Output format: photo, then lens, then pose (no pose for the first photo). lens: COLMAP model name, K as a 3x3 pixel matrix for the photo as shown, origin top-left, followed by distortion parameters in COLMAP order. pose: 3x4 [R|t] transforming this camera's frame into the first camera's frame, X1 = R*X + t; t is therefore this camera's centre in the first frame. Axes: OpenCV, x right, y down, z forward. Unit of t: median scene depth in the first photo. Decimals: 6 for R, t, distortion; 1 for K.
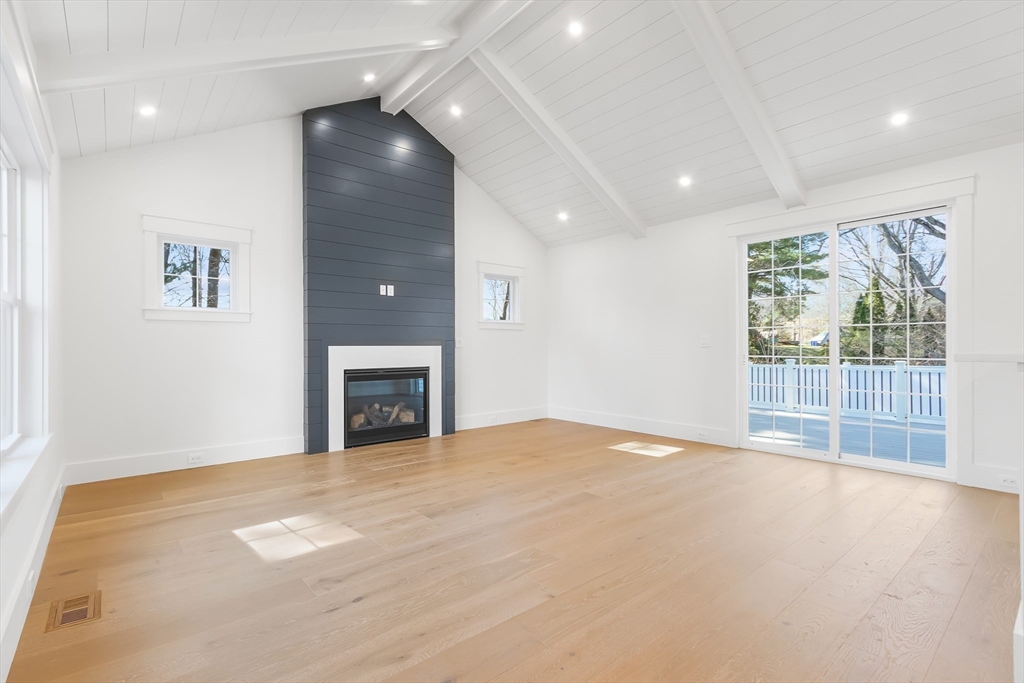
lens RADIAL K [[491.0, 0, 516.1], [0, 491.0, 345.7], [0, 0, 1]] dist [0.013070, -0.002297]
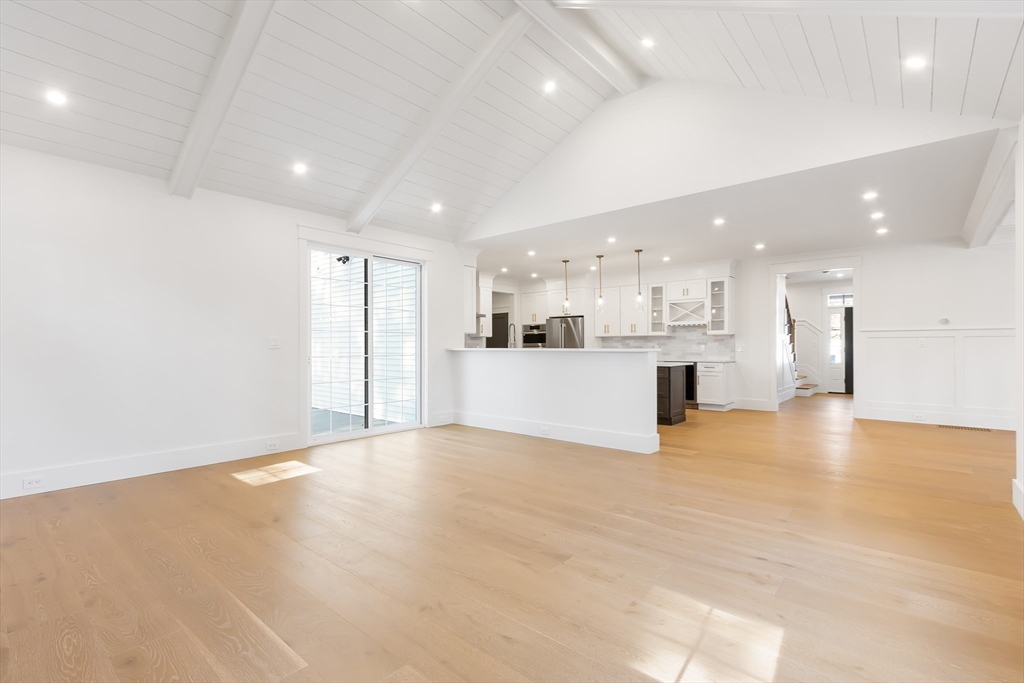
lens RADIAL K [[491.0, 0, 508.3], [0, 491.0, 342.4], [0, 0, 1]] dist [0.013070, -0.002297]
pose [[-0.190373, 0.014576, 0.981604, -0.388355], [0.001653, 0.999893, -0.014528, 0.008627], [-0.981711, -0.001143, -0.190376, 0.520359]]
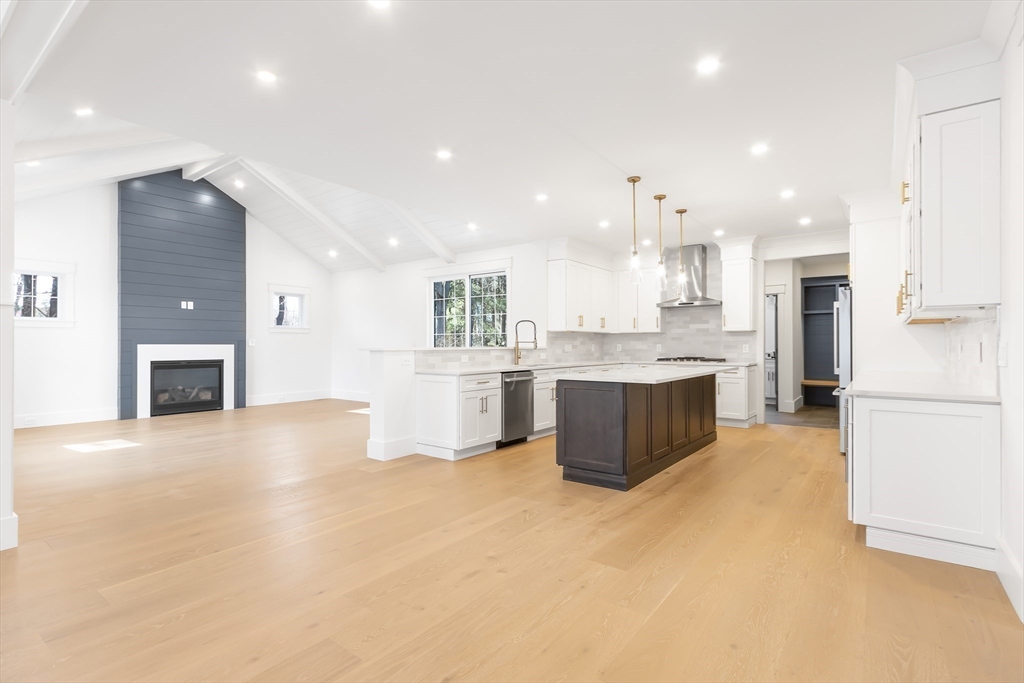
lens RADIAL K [[491.0, 0, 495.0], [0, 491.0, 343.0], [0, 0, 1]] dist [0.013070, -0.002297]
pose [[0.977810, 0.003925, 0.209457, 0.310984], [-0.002776, 0.999979, -0.005780, 0.001754], [-0.209476, 0.005070, 0.977801, -0.581947]]
